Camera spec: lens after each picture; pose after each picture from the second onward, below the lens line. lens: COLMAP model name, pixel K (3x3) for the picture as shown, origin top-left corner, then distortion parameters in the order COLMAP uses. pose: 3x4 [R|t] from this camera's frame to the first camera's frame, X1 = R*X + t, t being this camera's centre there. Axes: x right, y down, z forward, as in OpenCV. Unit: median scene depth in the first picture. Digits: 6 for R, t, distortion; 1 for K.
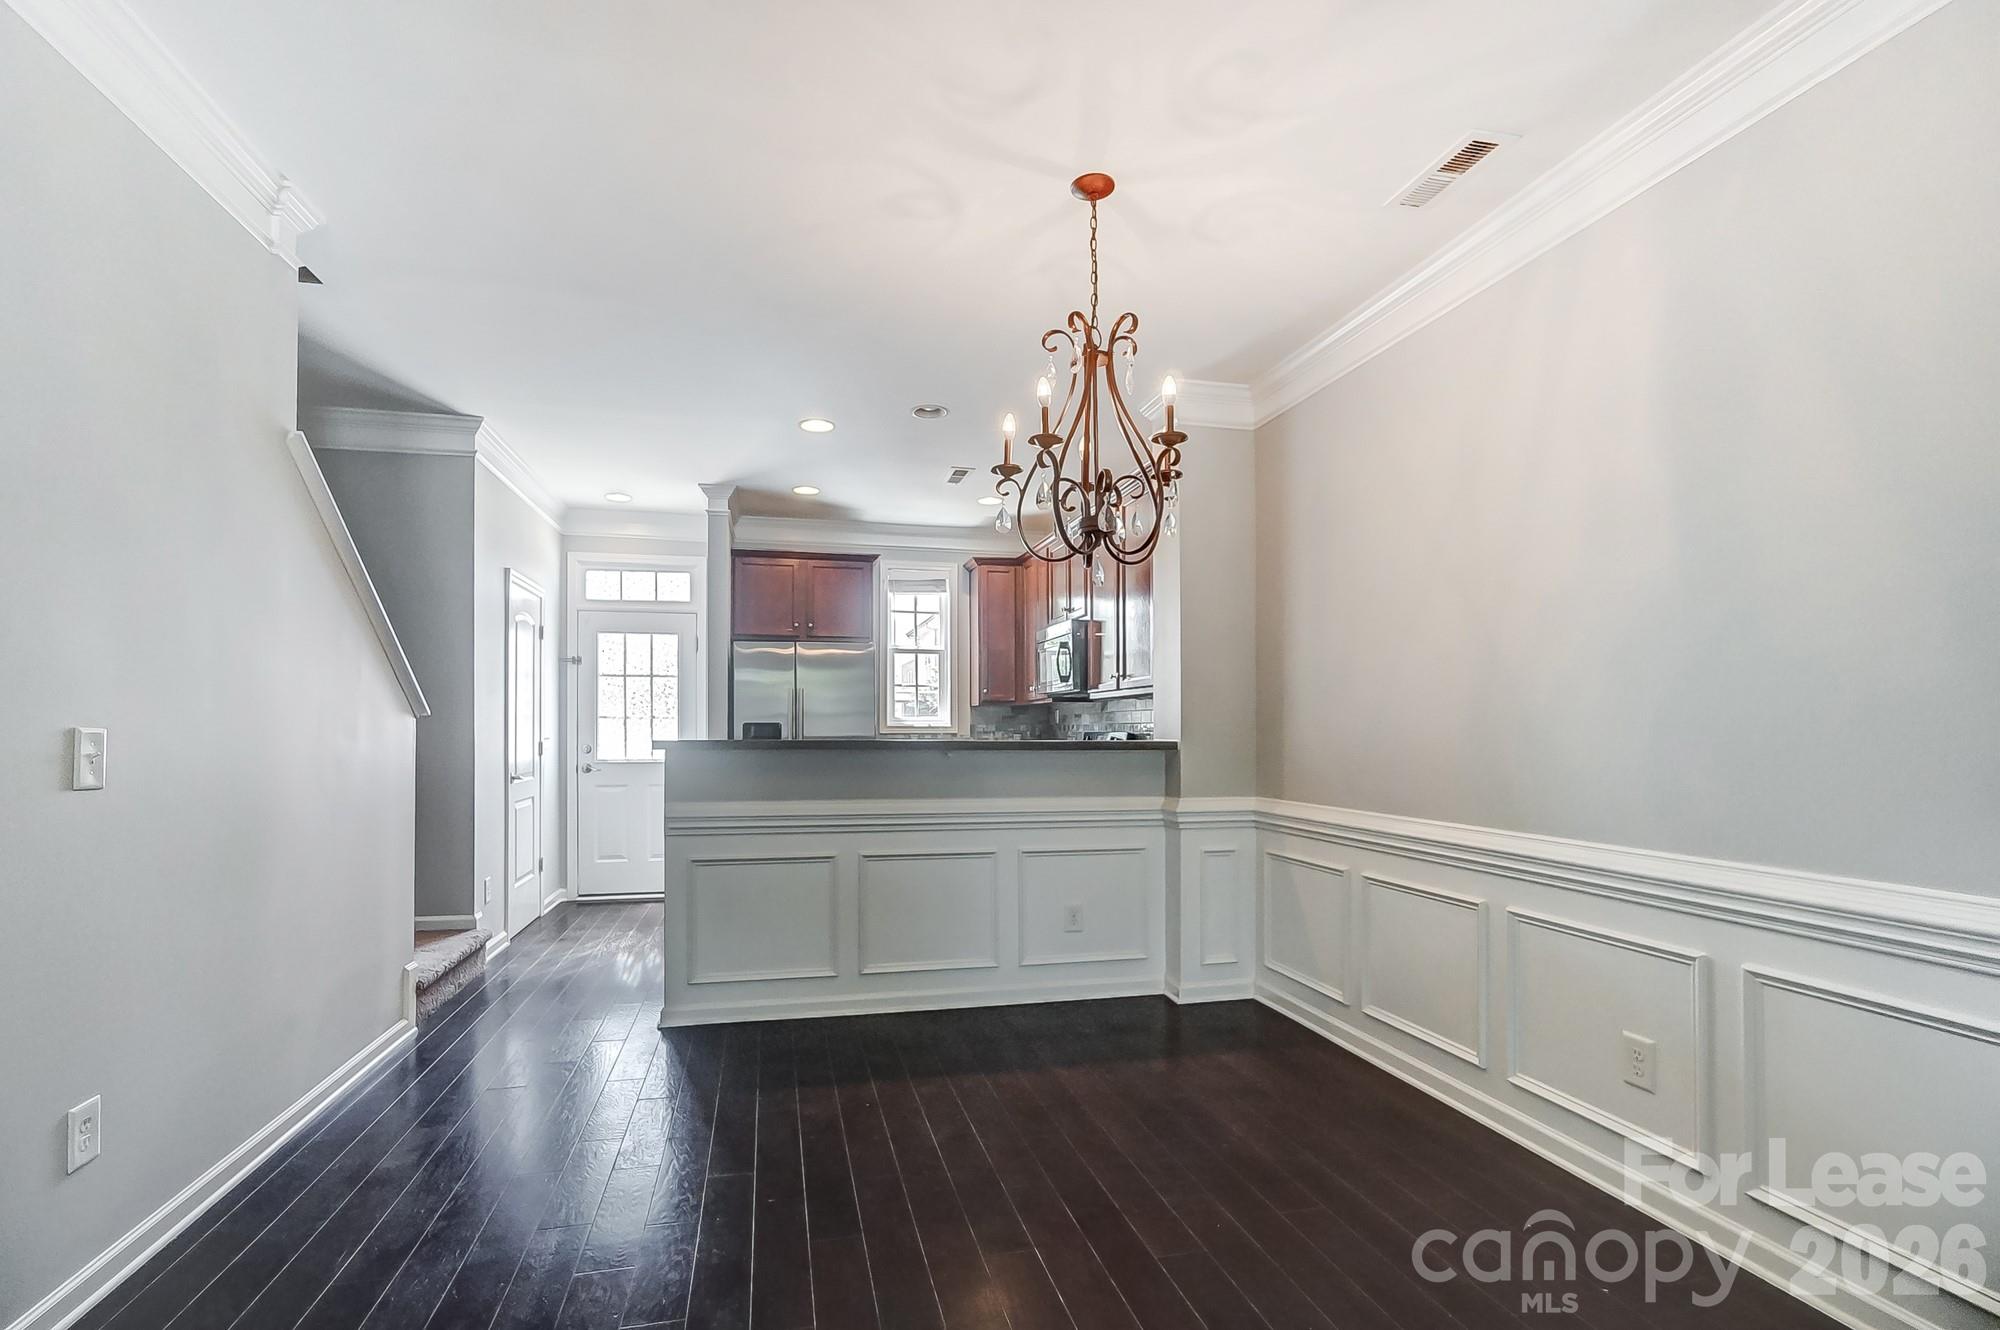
lens RADIAL K [[925.0, 0, 977.7], [0, 925.0, 718.3], [0, 0, 1]] dist [-0.024880, 0.011039]
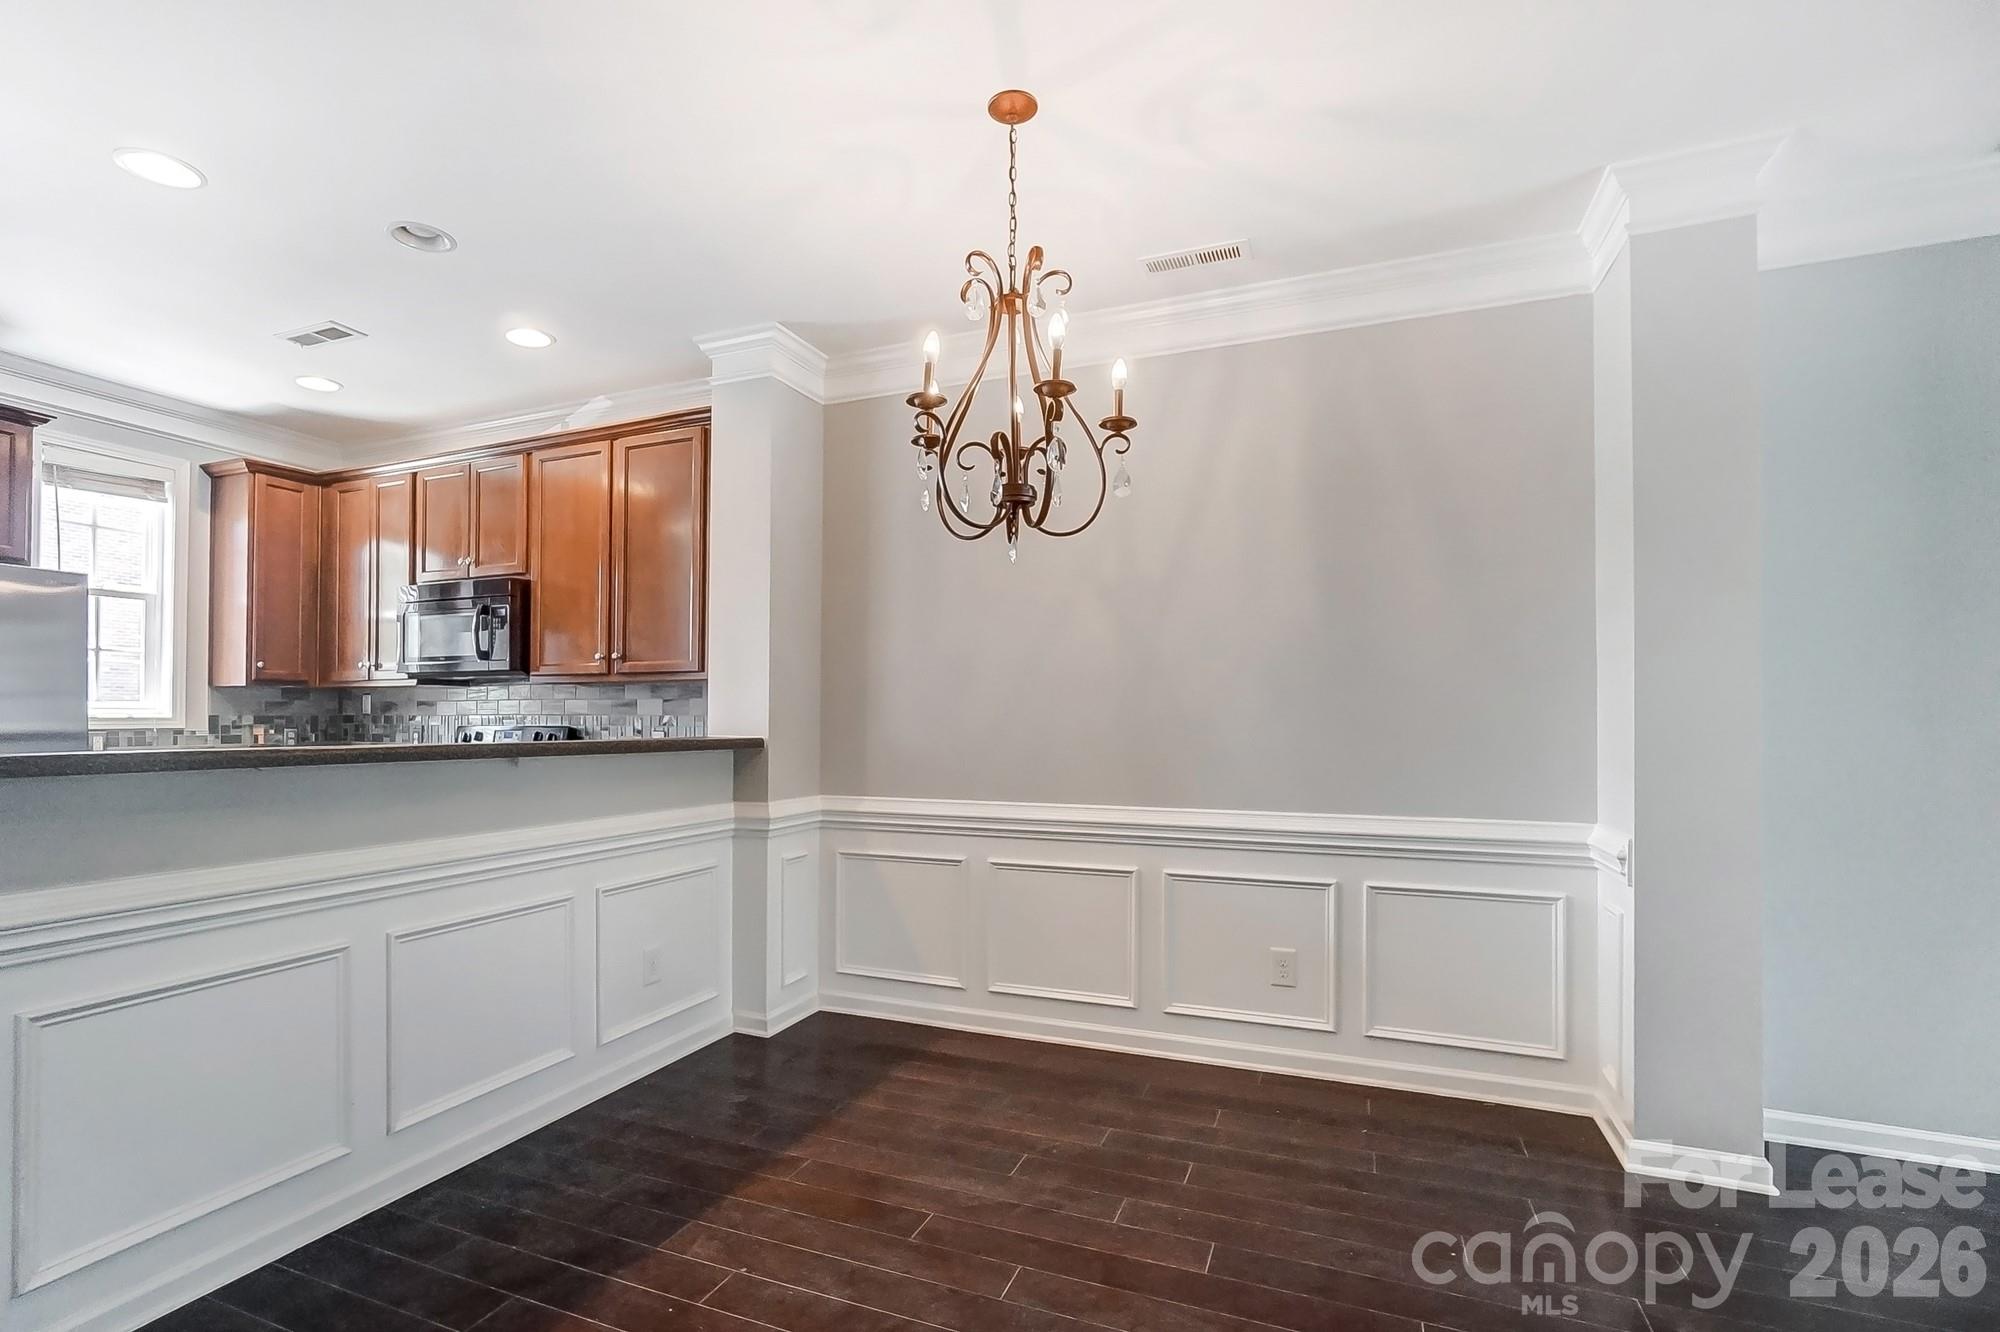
lens RADIAL K [[925.0, 0, 989.3], [0, 925.0, 710.9], [0, 0, 1]] dist [-0.024880, 0.011039]
pose [[0.578362, 0.004500, 0.815768, -0.370126], [-0.010408, 0.999944, 0.001864, -0.004405], [-0.815714, -0.009569, 0.578377, 0.317748]]
